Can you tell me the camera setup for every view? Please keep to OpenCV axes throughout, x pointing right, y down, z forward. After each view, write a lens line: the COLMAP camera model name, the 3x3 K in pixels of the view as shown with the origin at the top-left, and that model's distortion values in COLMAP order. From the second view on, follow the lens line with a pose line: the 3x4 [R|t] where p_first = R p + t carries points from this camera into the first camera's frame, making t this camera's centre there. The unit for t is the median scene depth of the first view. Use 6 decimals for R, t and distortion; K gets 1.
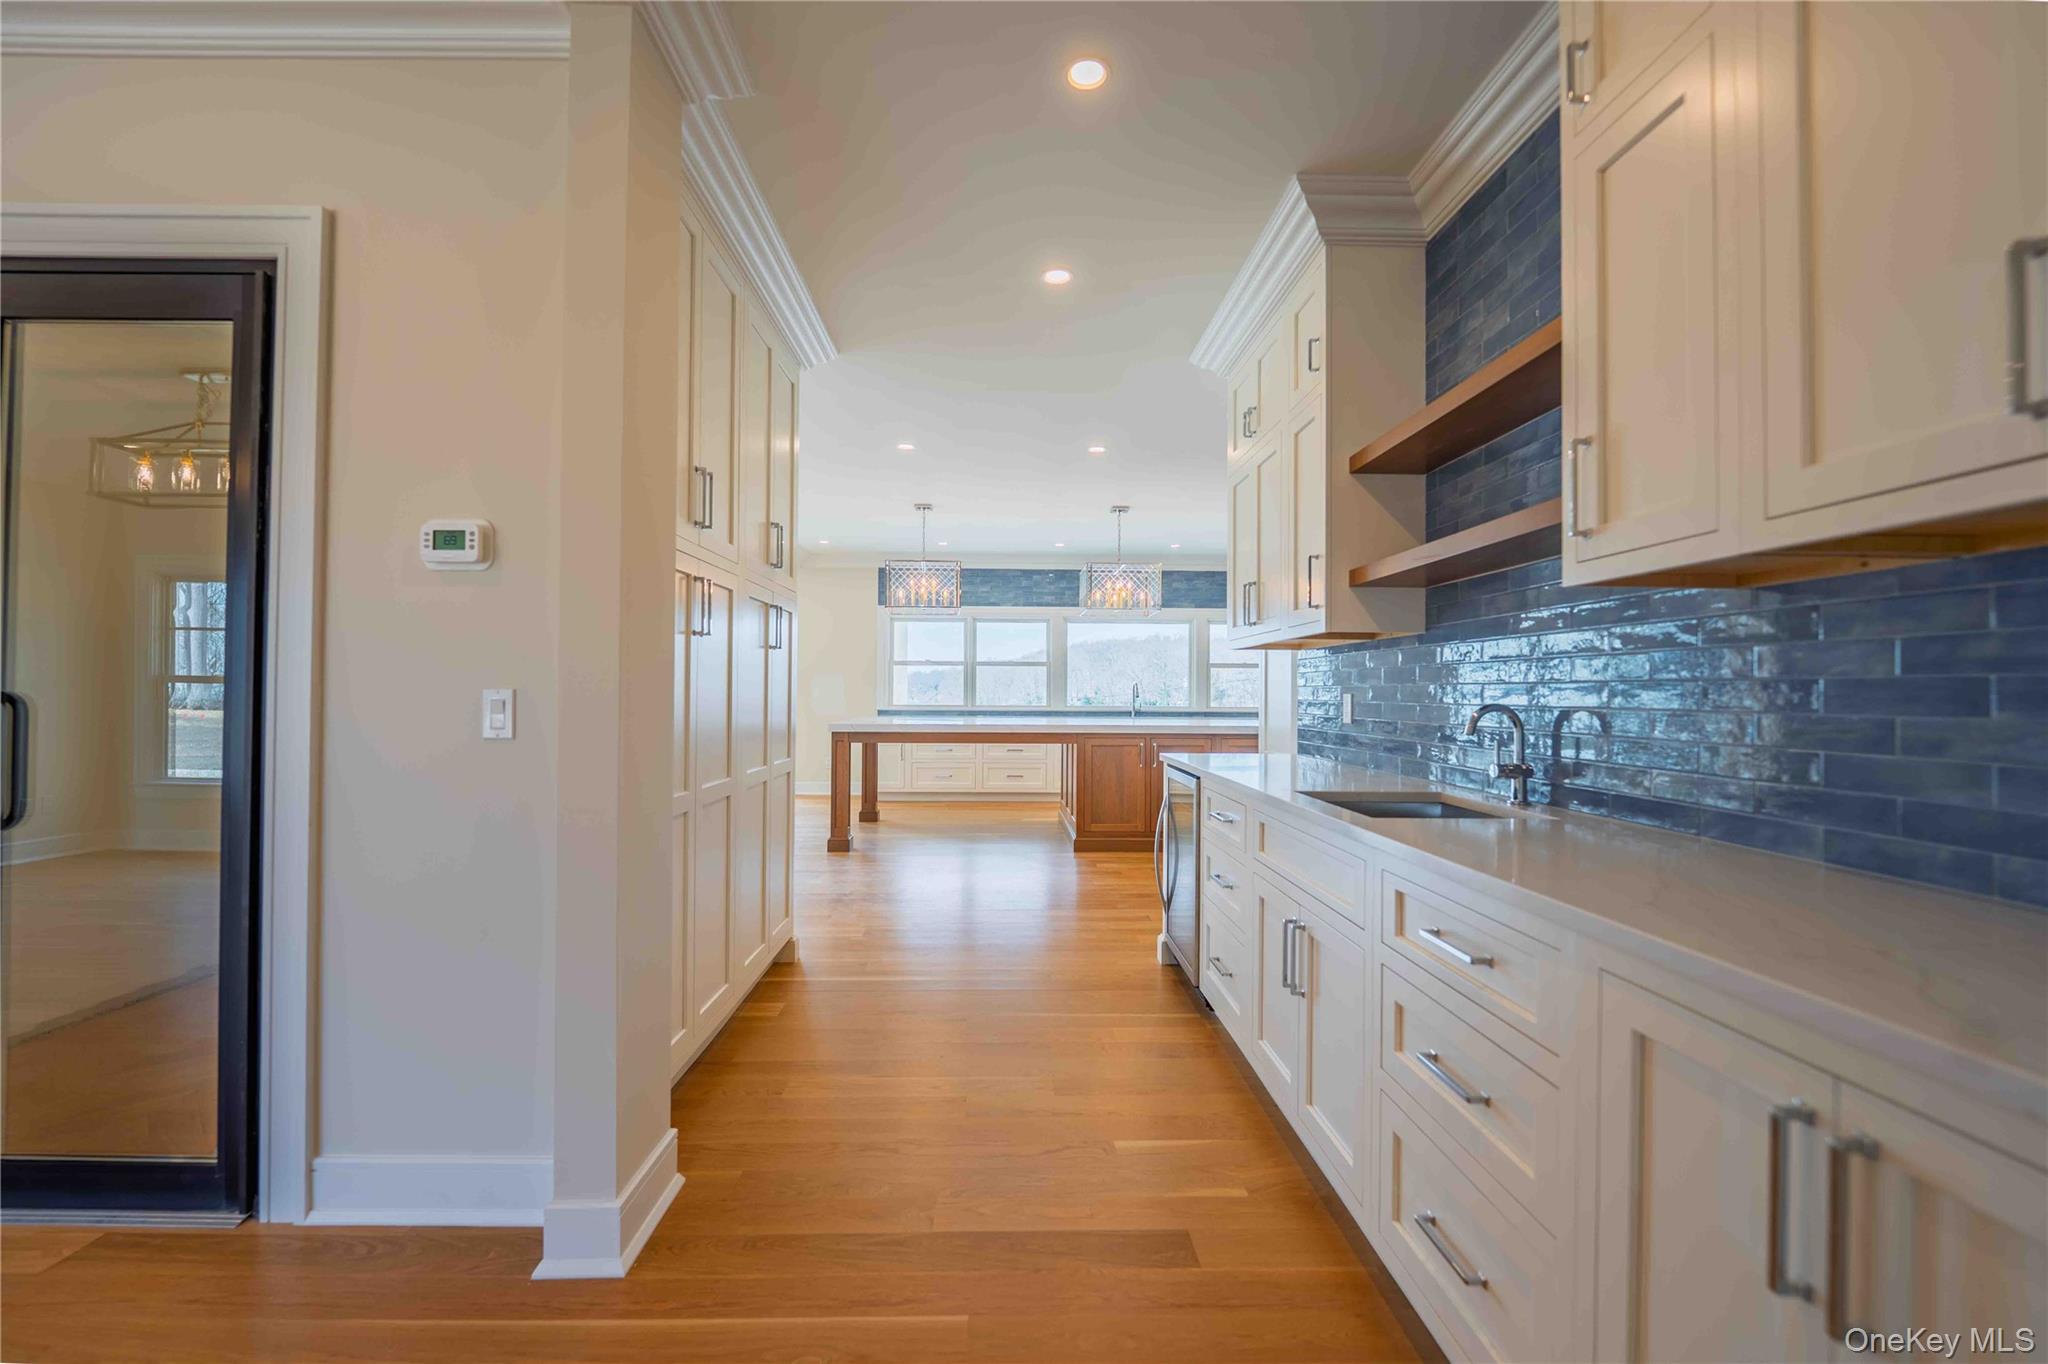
lens RADIAL K [[866.9, 0, 1024.0], [0, 866.9, 682.0], [0, 0, 1]] dist [-0.000440, 0.000087]
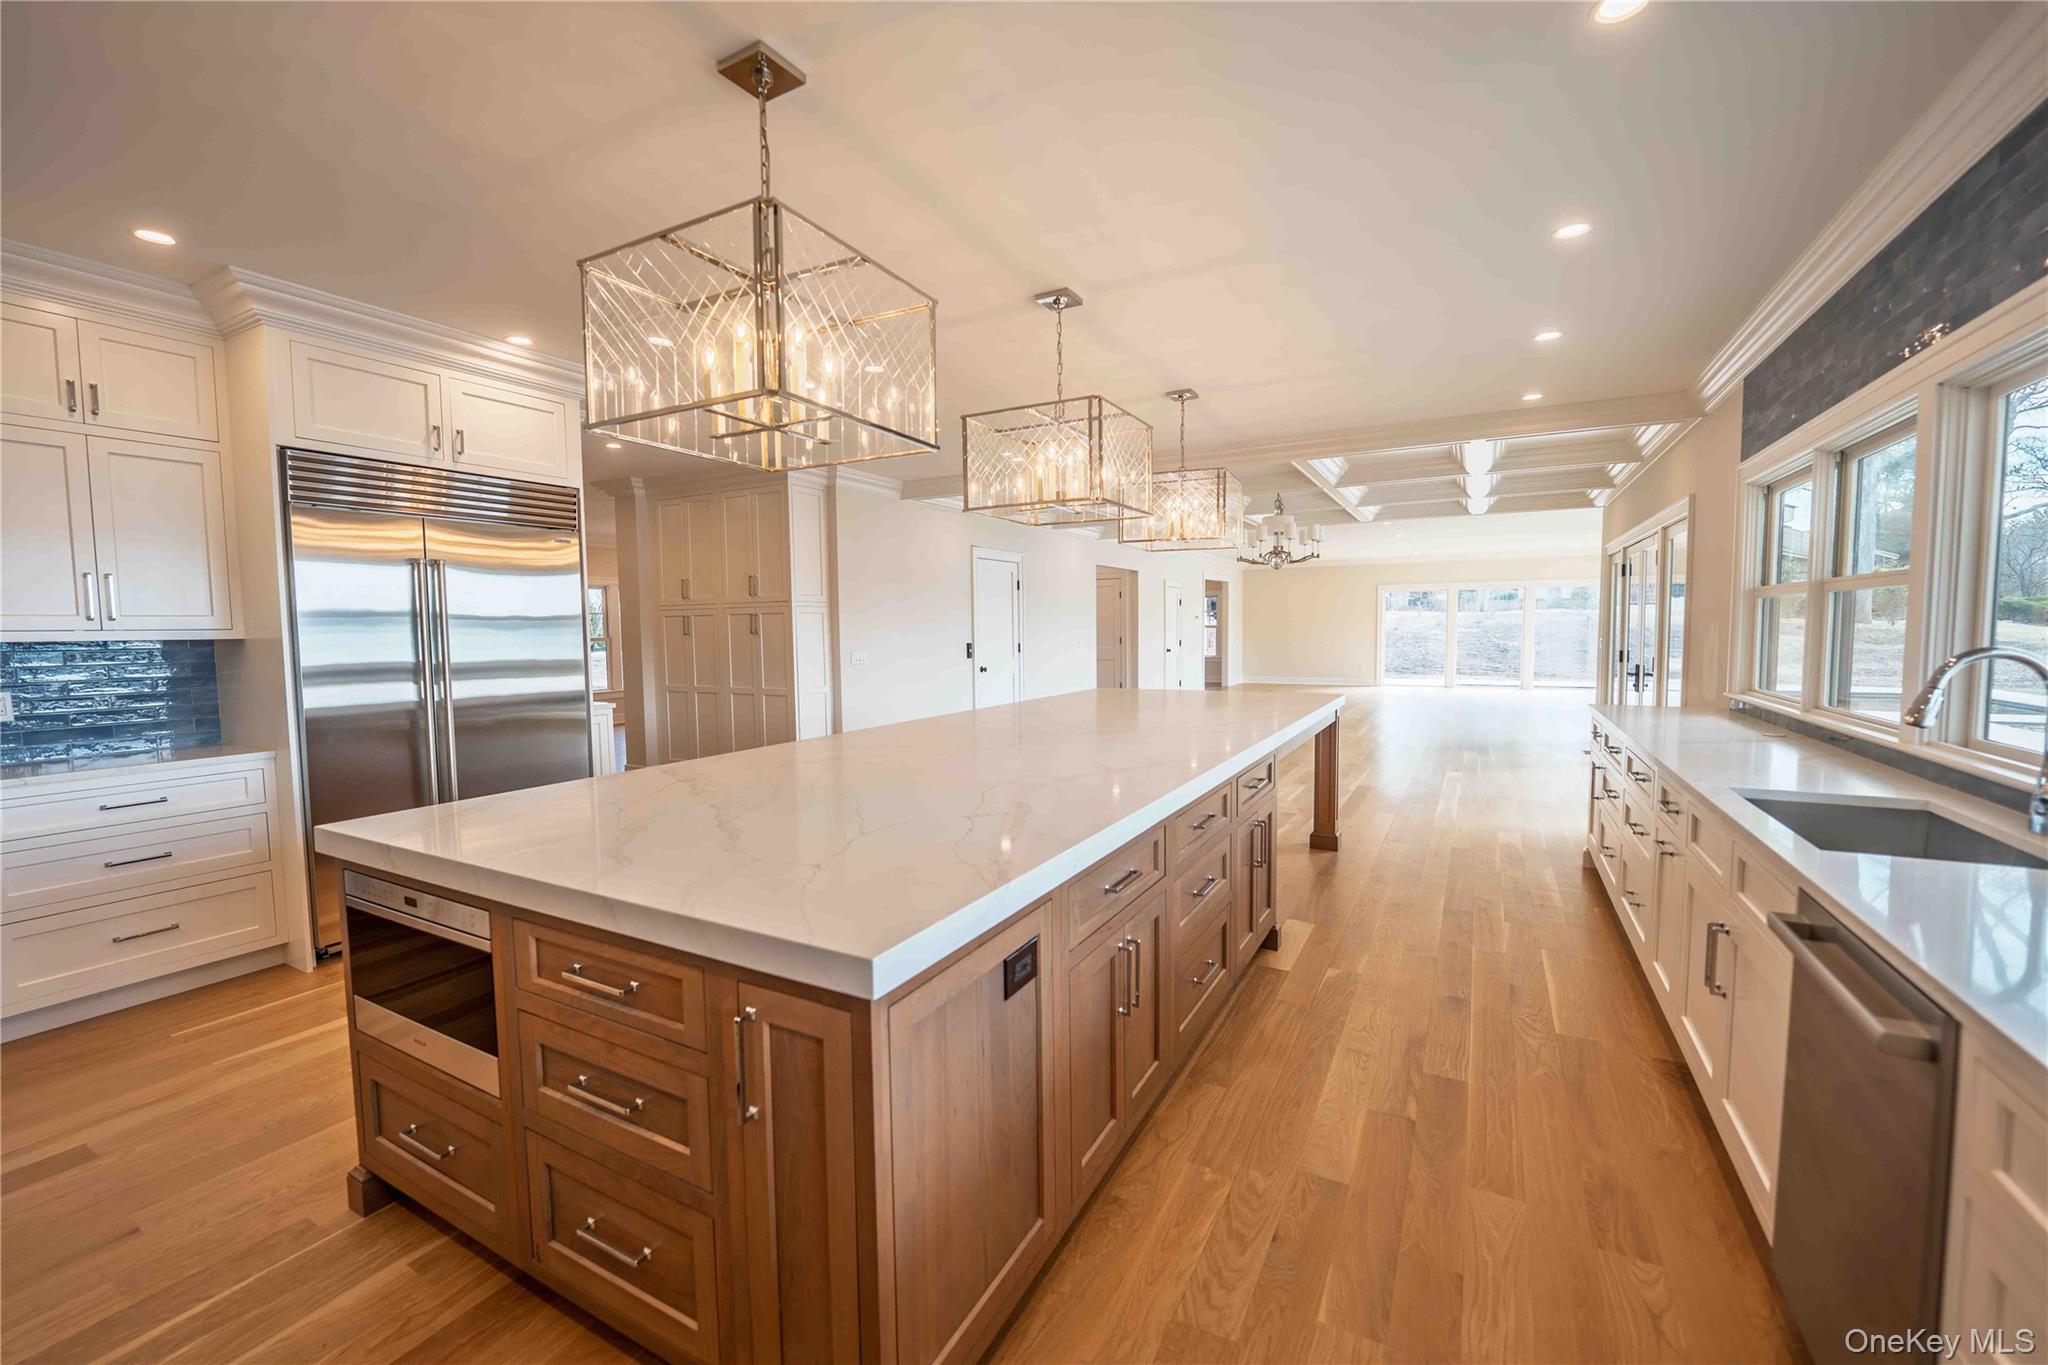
lens RADIAL K [[827.9, 0, 1019.7], [0, 827.9, 682.7], [0, 0, 1]] dist [-0.013437, 0.000278]
pose [[-0.509720, 0.058604, -0.858342, 1.226573], [0.019544, 0.998209, 0.056547, -0.022821], [0.860118, 0.012047, -0.509952, 2.806084]]
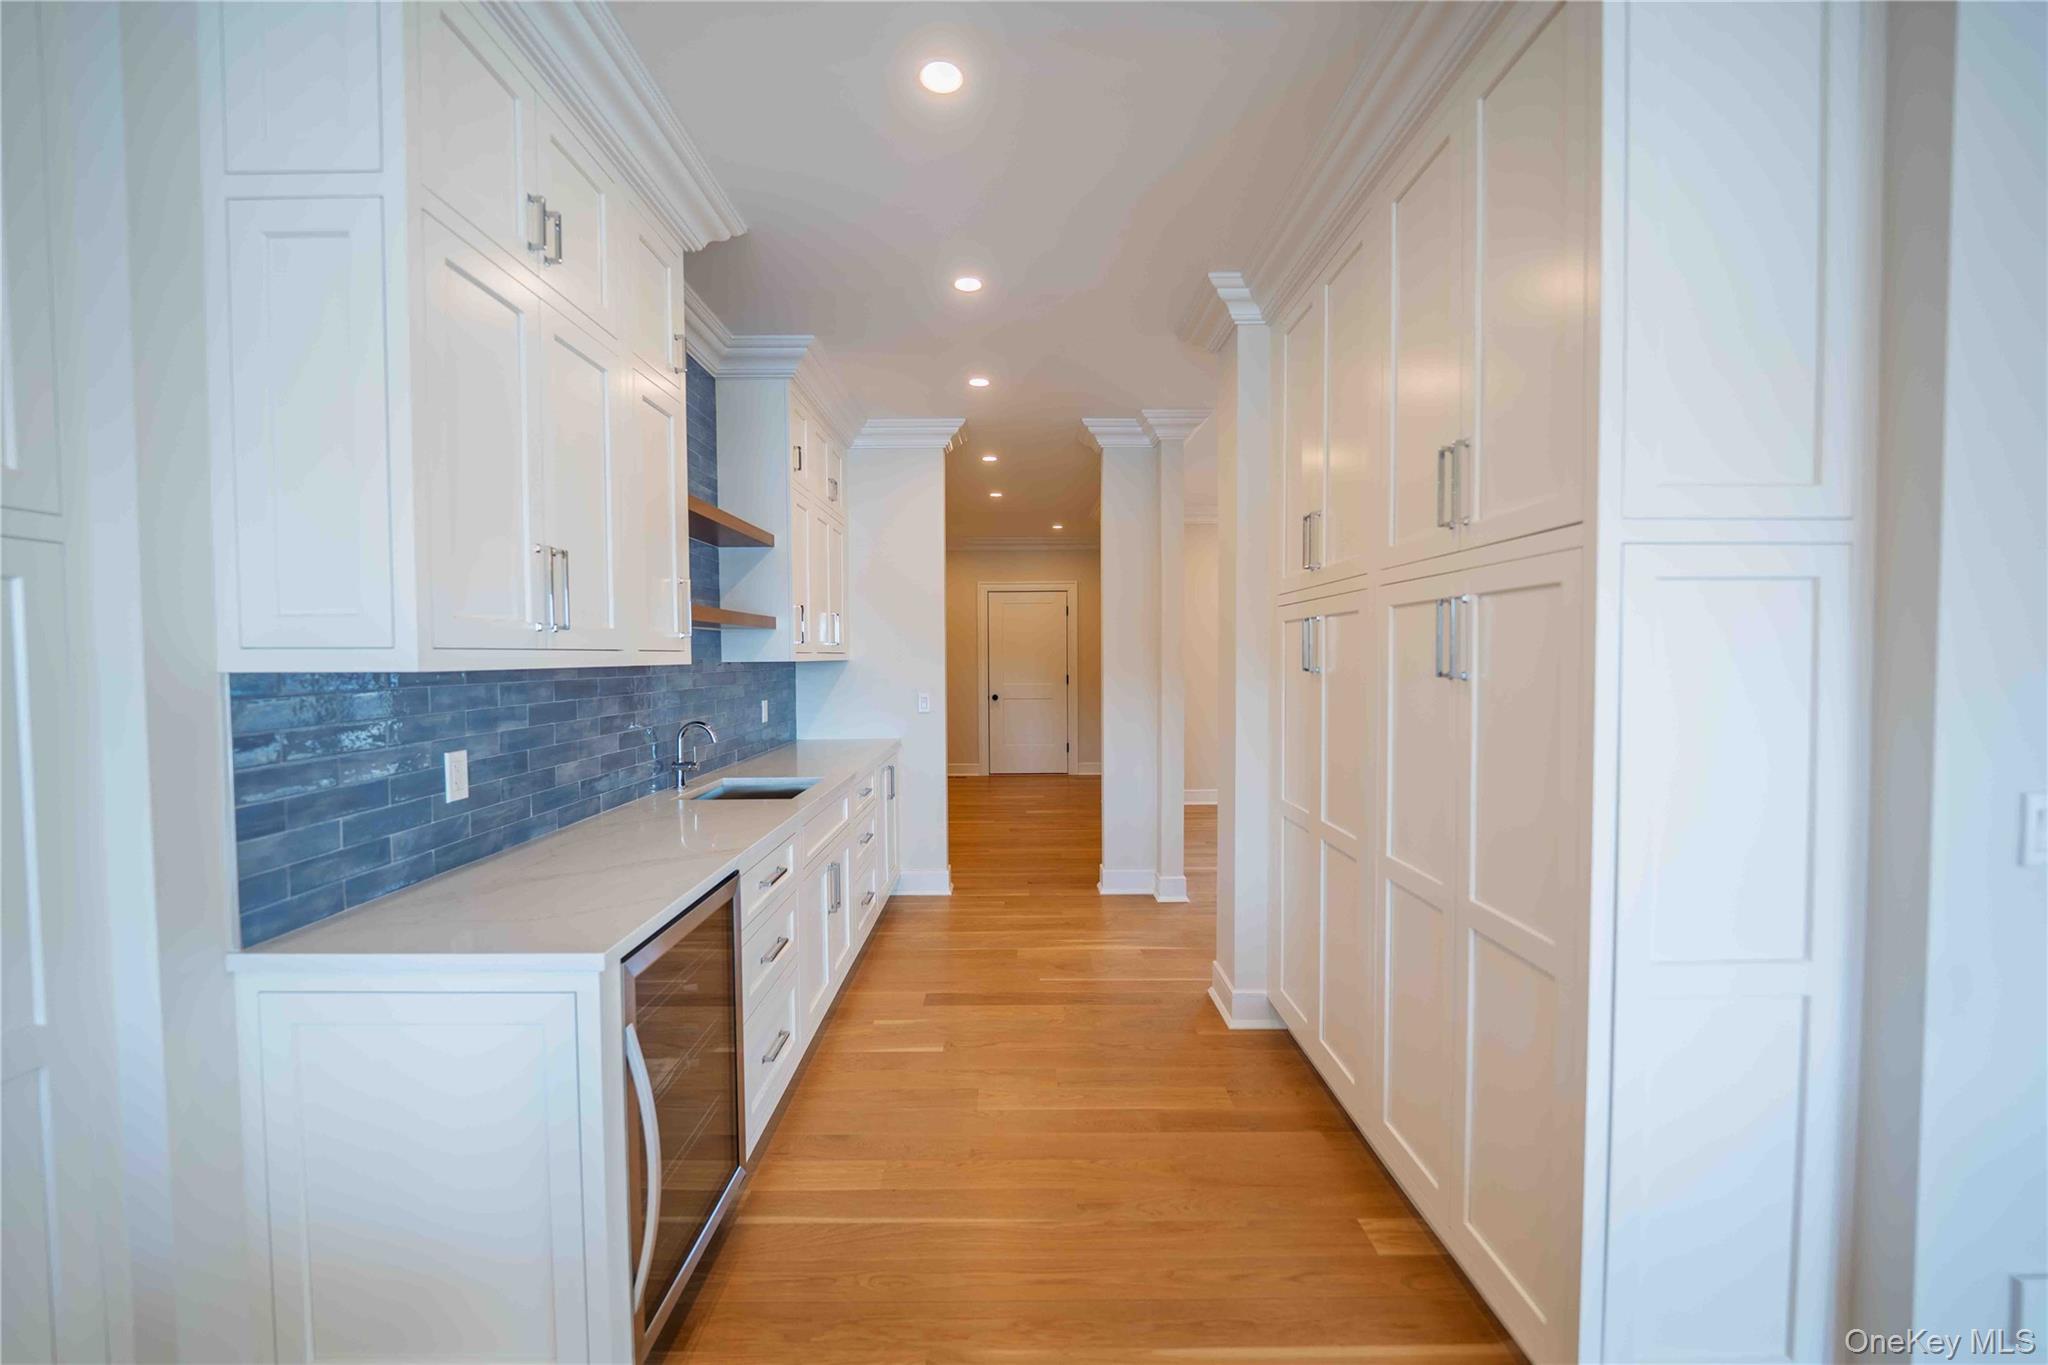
lens RADIAL K [[827.9, 0, 1019.7], [0, 827.9, 682.7], [0, 0, 1]] dist [-0.013437, 0.000278]
pose [[-0.999694, -0.000456, 0.024741, -0.035327], [0.000040, 0.999799, 0.020051, -0.048670], [-0.024746, 0.020046, -0.999493, 1.633802]]
